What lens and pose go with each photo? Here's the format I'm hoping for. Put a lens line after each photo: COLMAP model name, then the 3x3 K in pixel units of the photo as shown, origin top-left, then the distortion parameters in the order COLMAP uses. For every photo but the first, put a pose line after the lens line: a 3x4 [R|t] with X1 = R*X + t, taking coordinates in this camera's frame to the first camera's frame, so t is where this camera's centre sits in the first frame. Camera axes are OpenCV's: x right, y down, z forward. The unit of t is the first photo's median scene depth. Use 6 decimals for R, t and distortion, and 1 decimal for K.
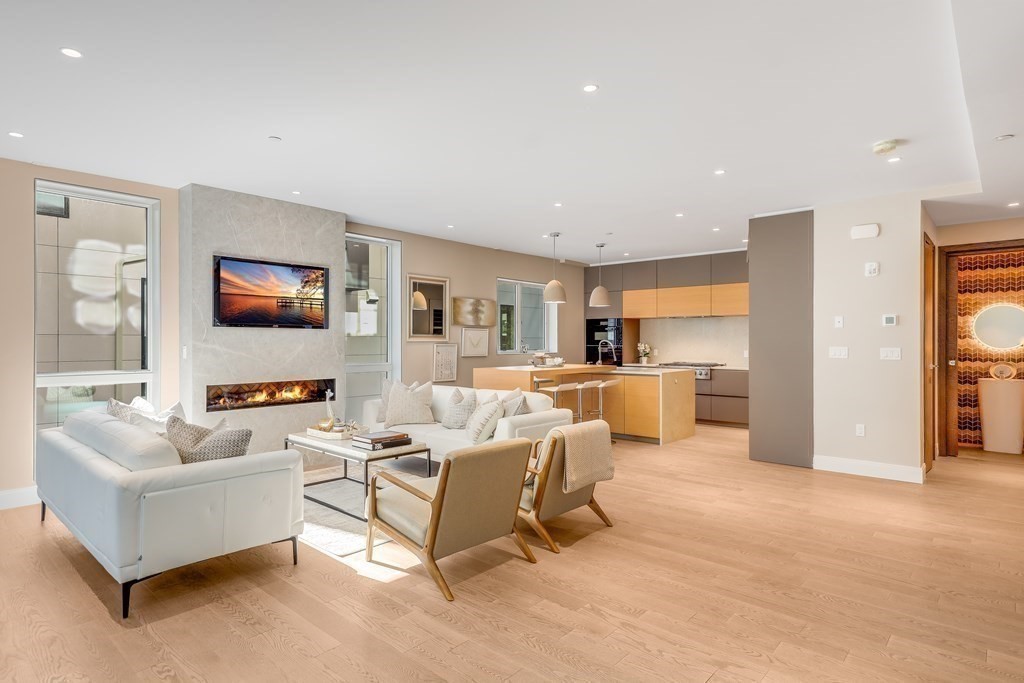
lens RADIAL K [[568.3, 0, 510.1], [0, 568.3, 338.2], [0, 0, 1]] dist [0.000821, -0.000374]
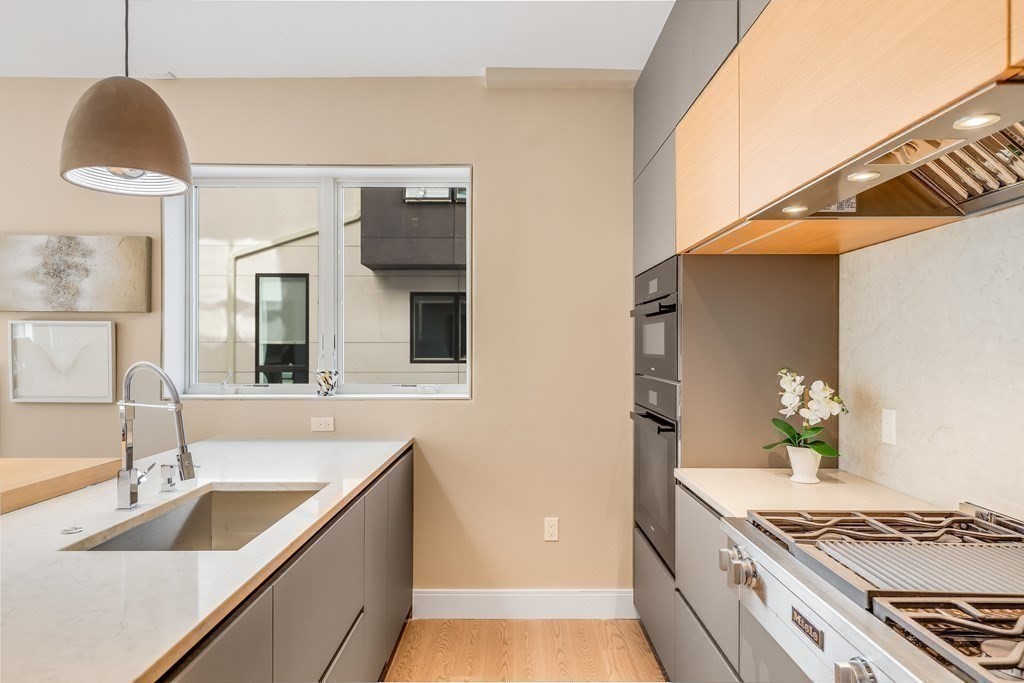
lens RADIAL K [[634.7, 0, 509.5], [0, 634.7, 346.4], [0, 0, 1]] dist [0.005350, 0.003343]
pose [[0.653832, -0.007063, -0.756607, 0.260533], [-0.004854, 0.999897, -0.013528, 0.001733], [0.756624, 0.012518, 0.653730, 0.606422]]
